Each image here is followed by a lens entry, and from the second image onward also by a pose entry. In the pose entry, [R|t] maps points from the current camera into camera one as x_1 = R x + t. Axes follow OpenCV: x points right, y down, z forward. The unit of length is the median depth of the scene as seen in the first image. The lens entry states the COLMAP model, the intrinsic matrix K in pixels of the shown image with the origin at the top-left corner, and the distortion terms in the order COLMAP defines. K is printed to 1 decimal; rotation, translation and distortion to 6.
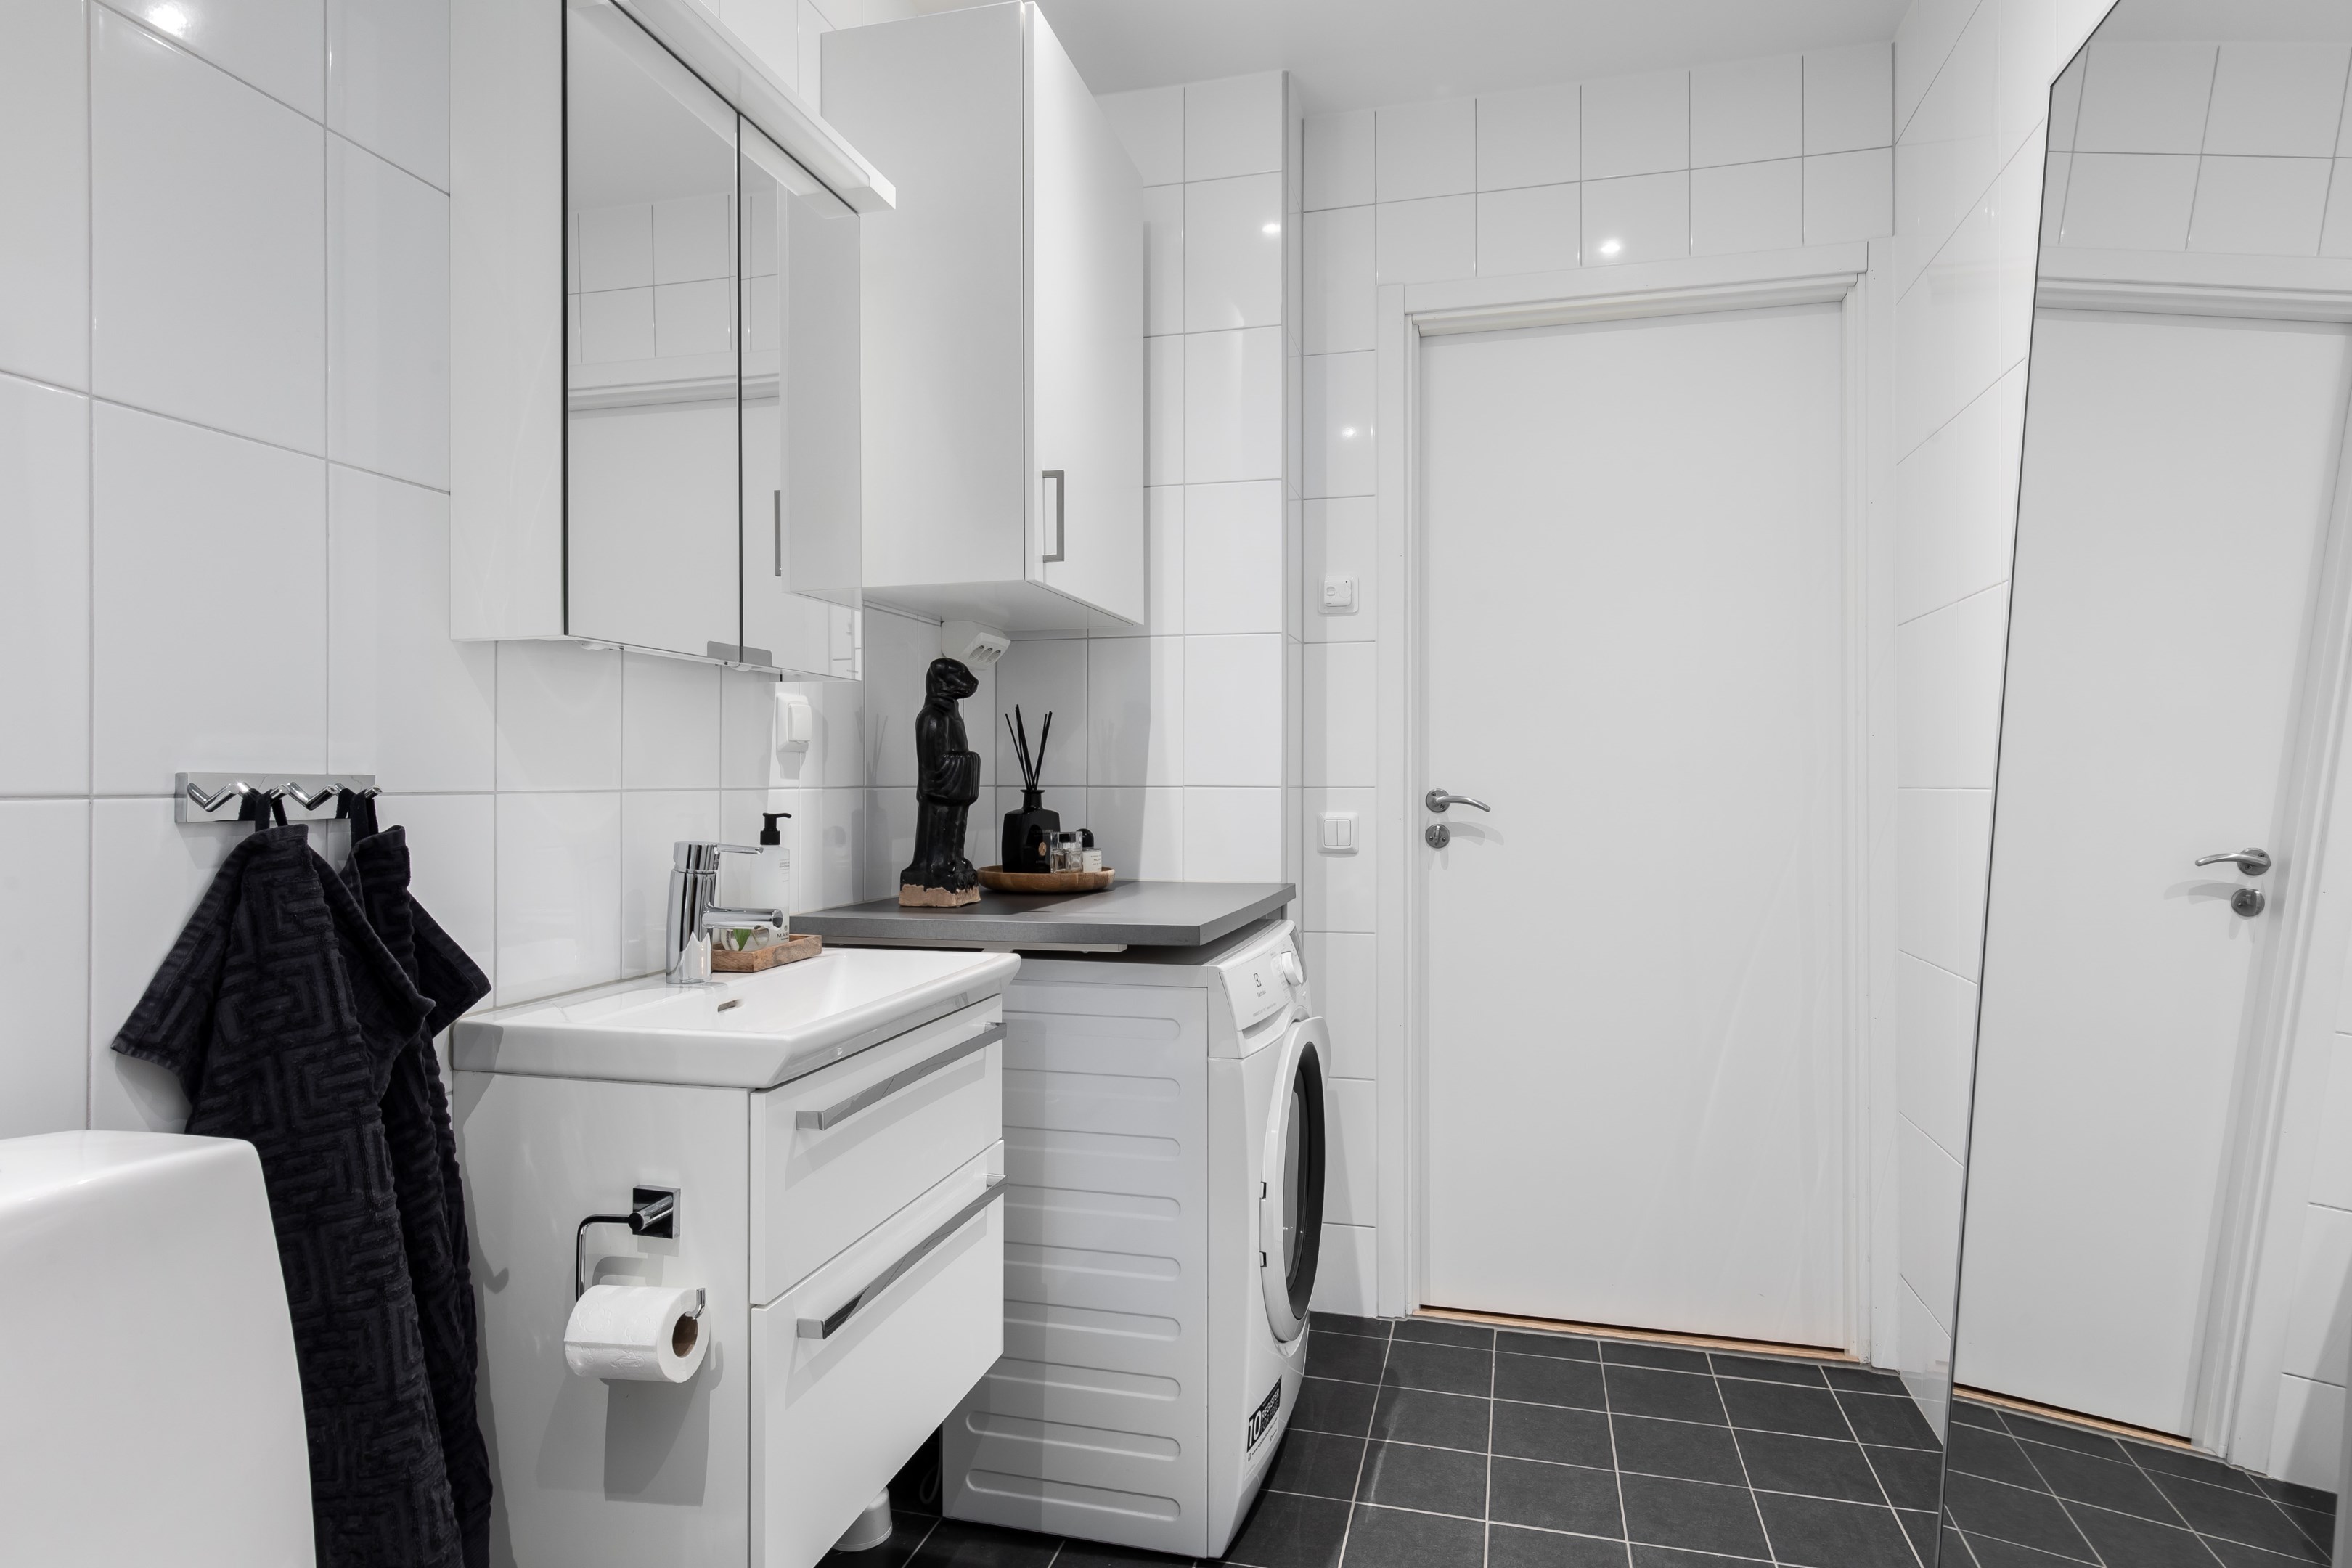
lens RADIAL K [[1293.5, 0, 1176.3], [0, 1293.5, 782.0], [0, 0, 1]] dist [0.000242, 0.000346]
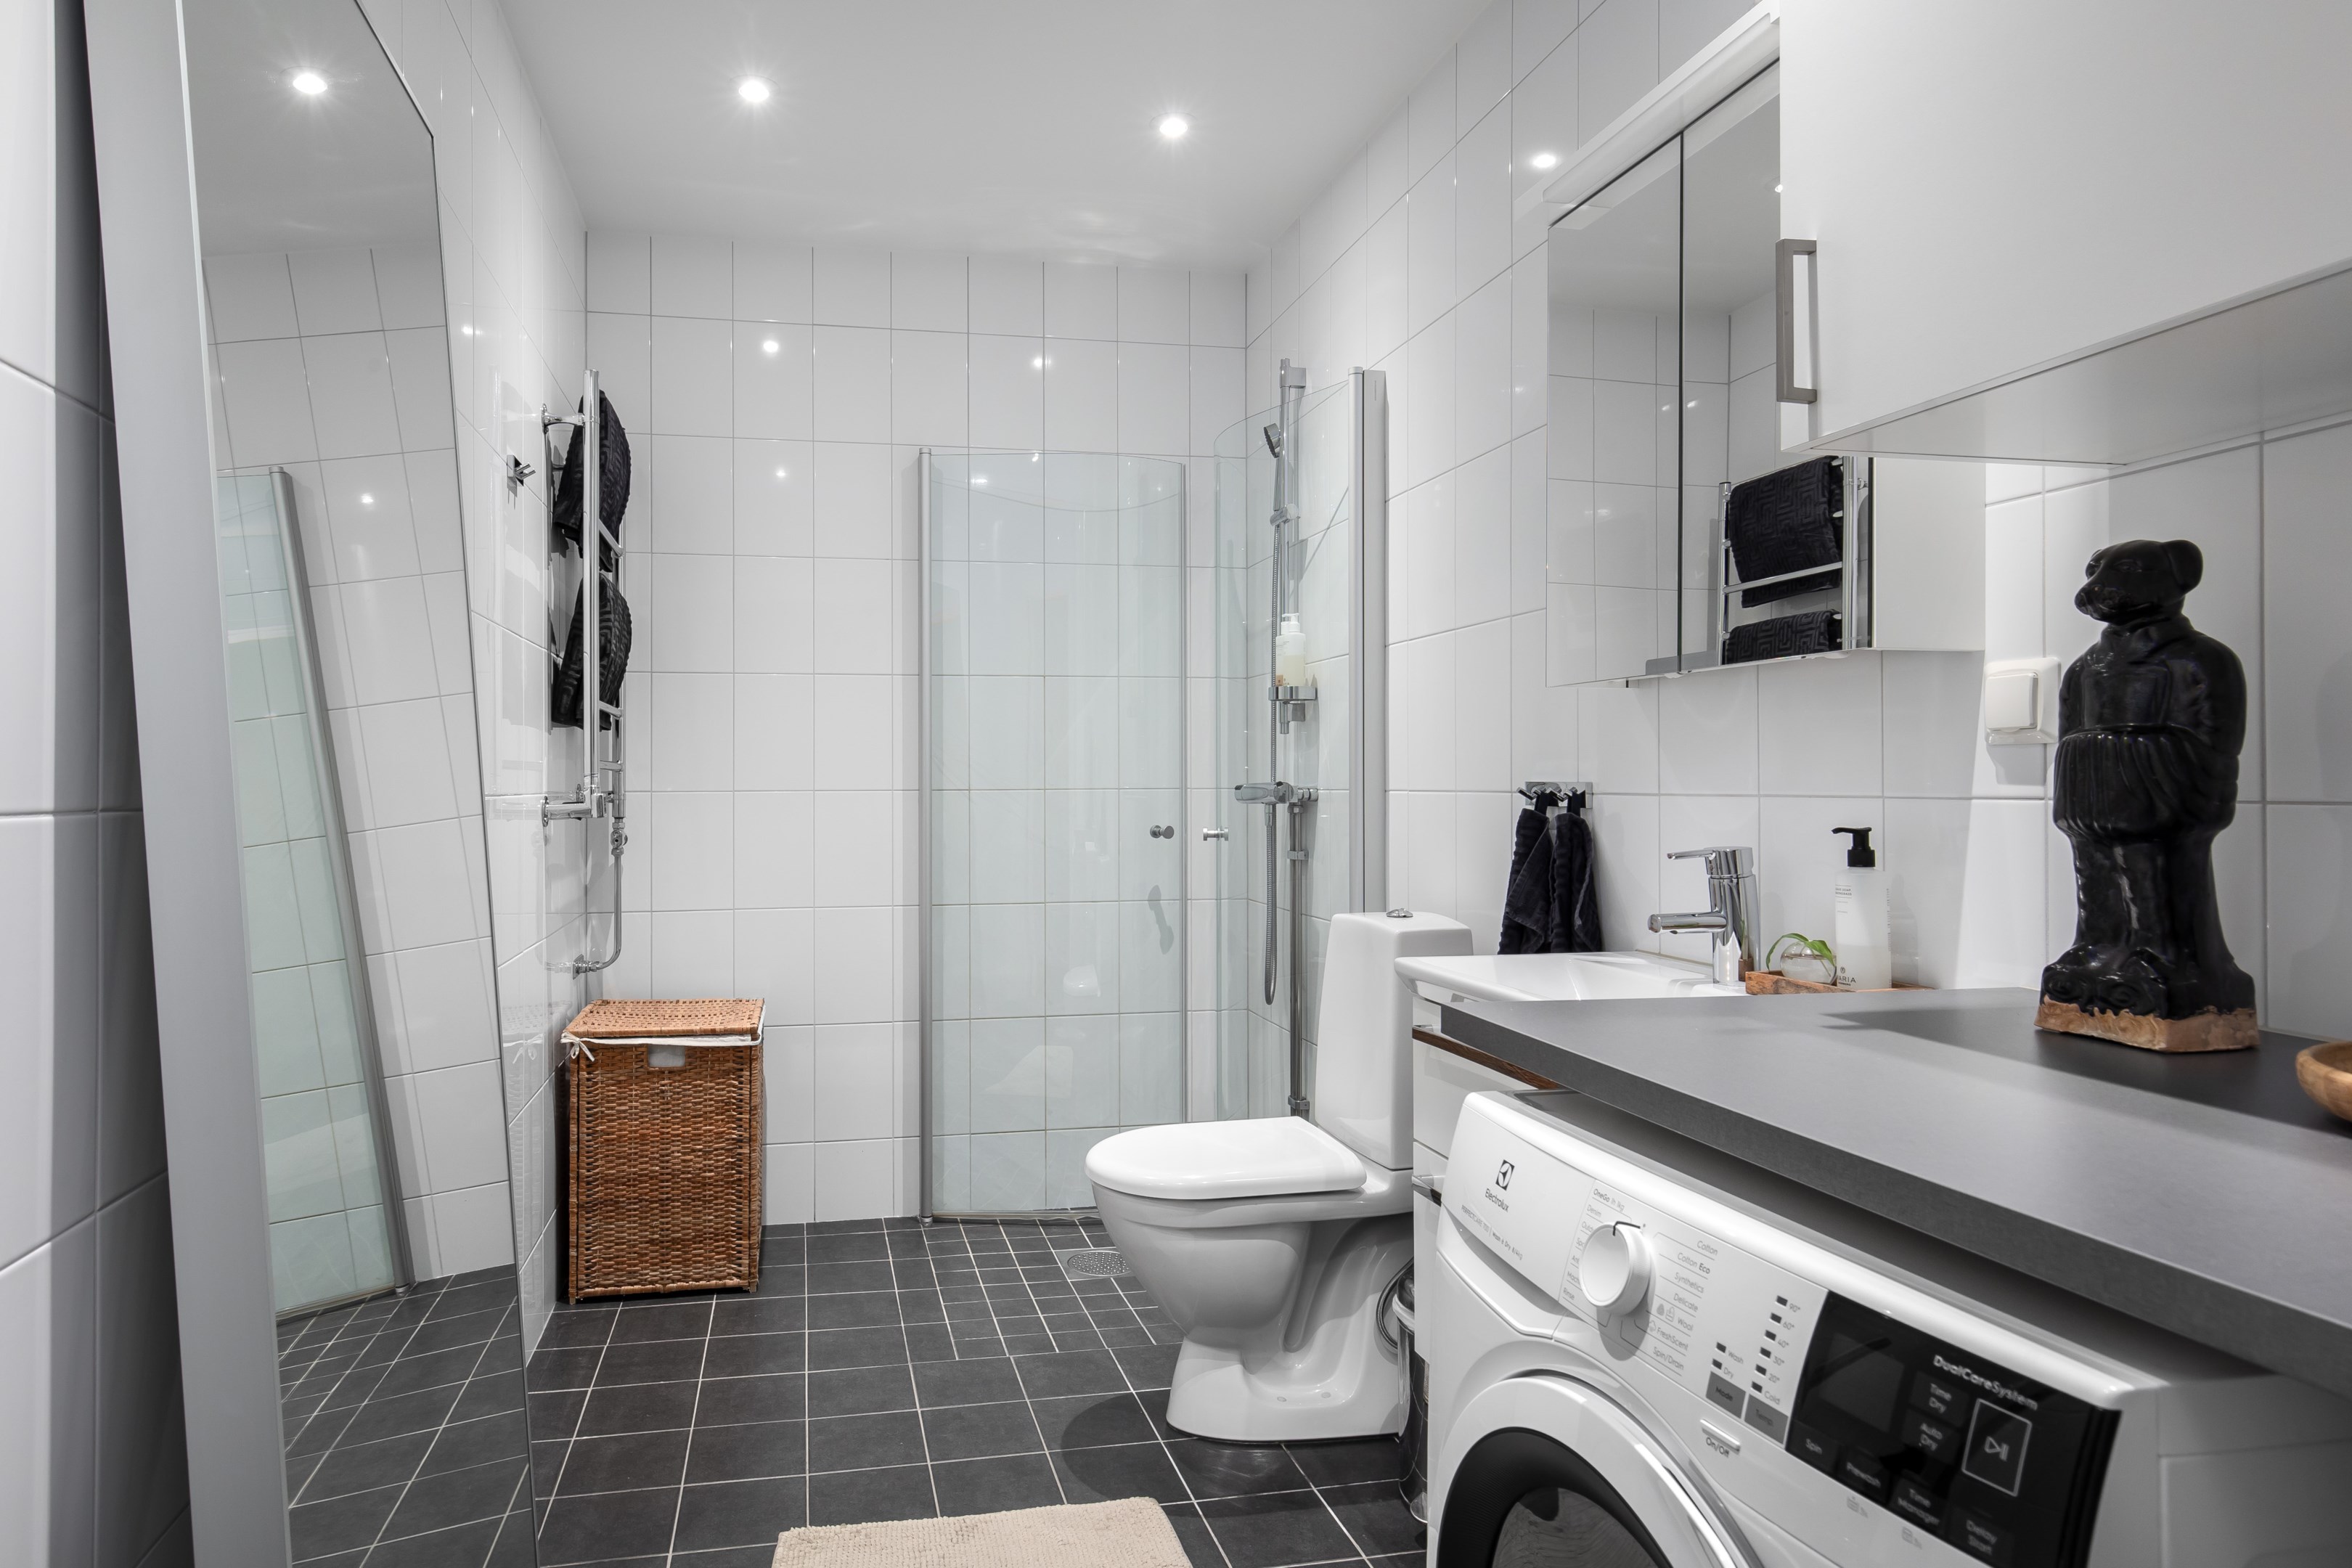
lens RADIAL K [[1293.5, 0, 1175.8], [0, 1293.5, 788.1], [0, 0, 1]] dist [0.000242, 0.000346]
pose [[-0.856645, 0.000706, -0.515905, 0.529125], [-0.000963, 0.999995, 0.002968, -0.002442], [0.515905, 0.003040, -0.856640, 1.662980]]
